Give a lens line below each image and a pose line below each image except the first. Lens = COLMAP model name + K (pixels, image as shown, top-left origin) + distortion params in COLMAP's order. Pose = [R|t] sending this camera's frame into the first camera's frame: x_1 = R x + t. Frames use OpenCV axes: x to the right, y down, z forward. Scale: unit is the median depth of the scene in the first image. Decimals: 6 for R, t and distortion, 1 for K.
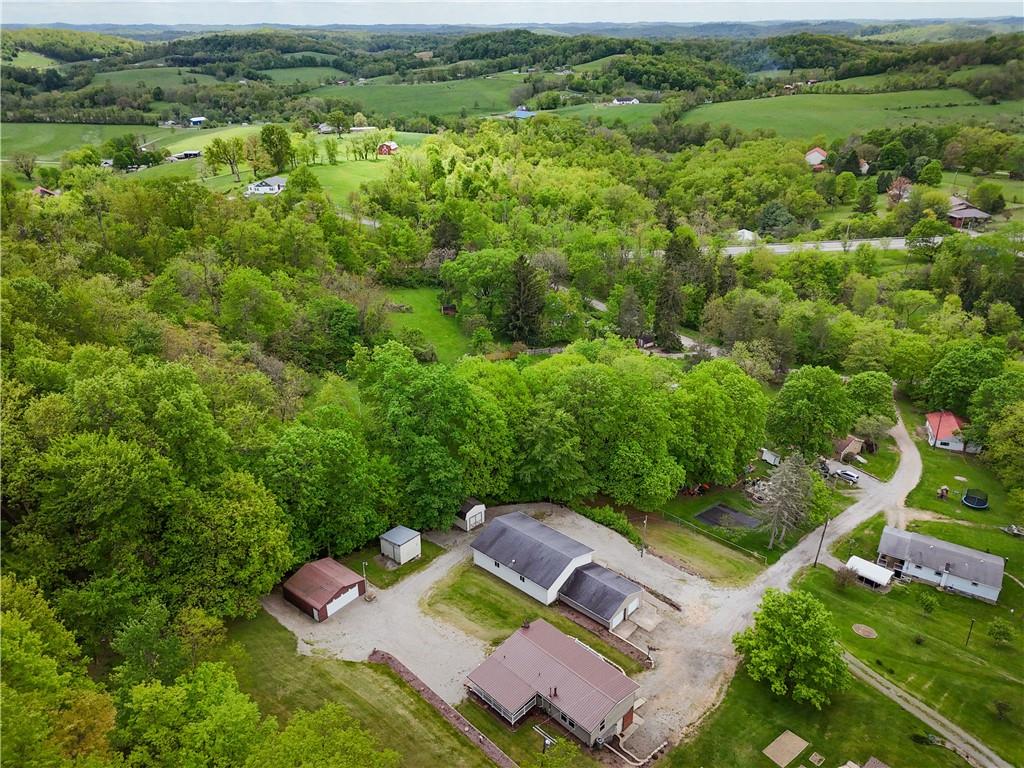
lens RADIAL K [[752.2, 0, 516.0], [0, 752.2, 385.6], [0, 0, 1]] dist [0.086179, -0.098467]
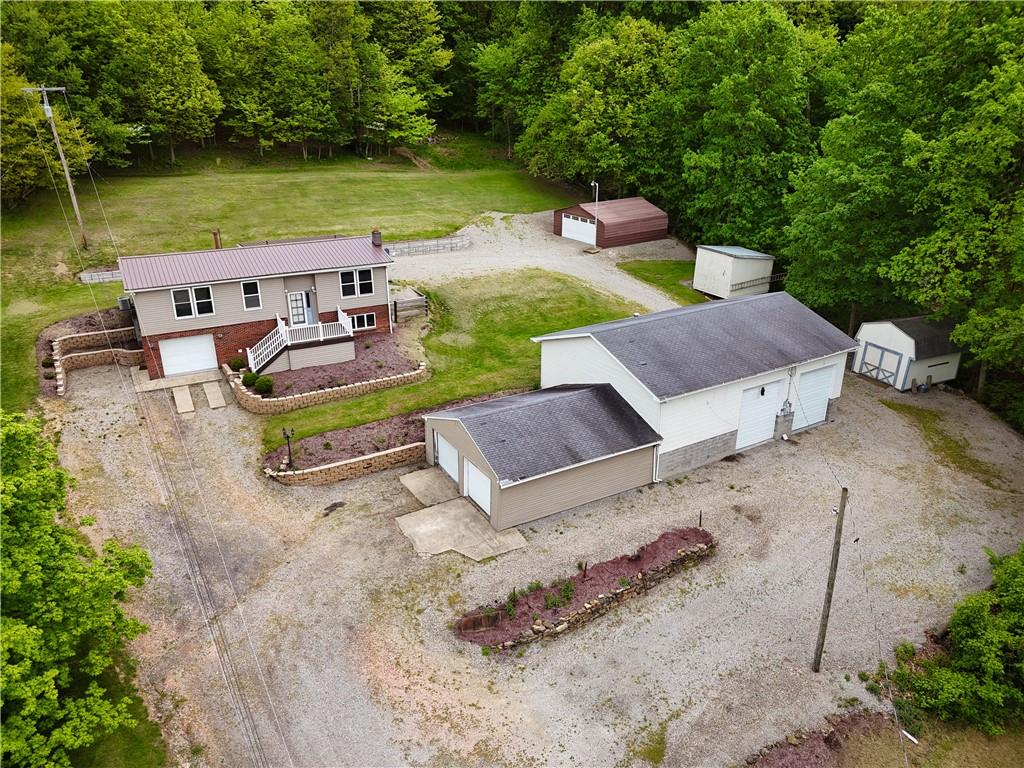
lens RADIAL K [[752.2, 0, 516.0], [0, 752.2, 385.6], [0, 0, 1]] dist [0.086179, -0.098467]
pose [[-0.295716, 0.365513, -0.882583, 0.473158], [-0.405180, 0.788687, 0.462386, 0.102348], [0.865090, 0.494340, -0.085129, 1.125757]]
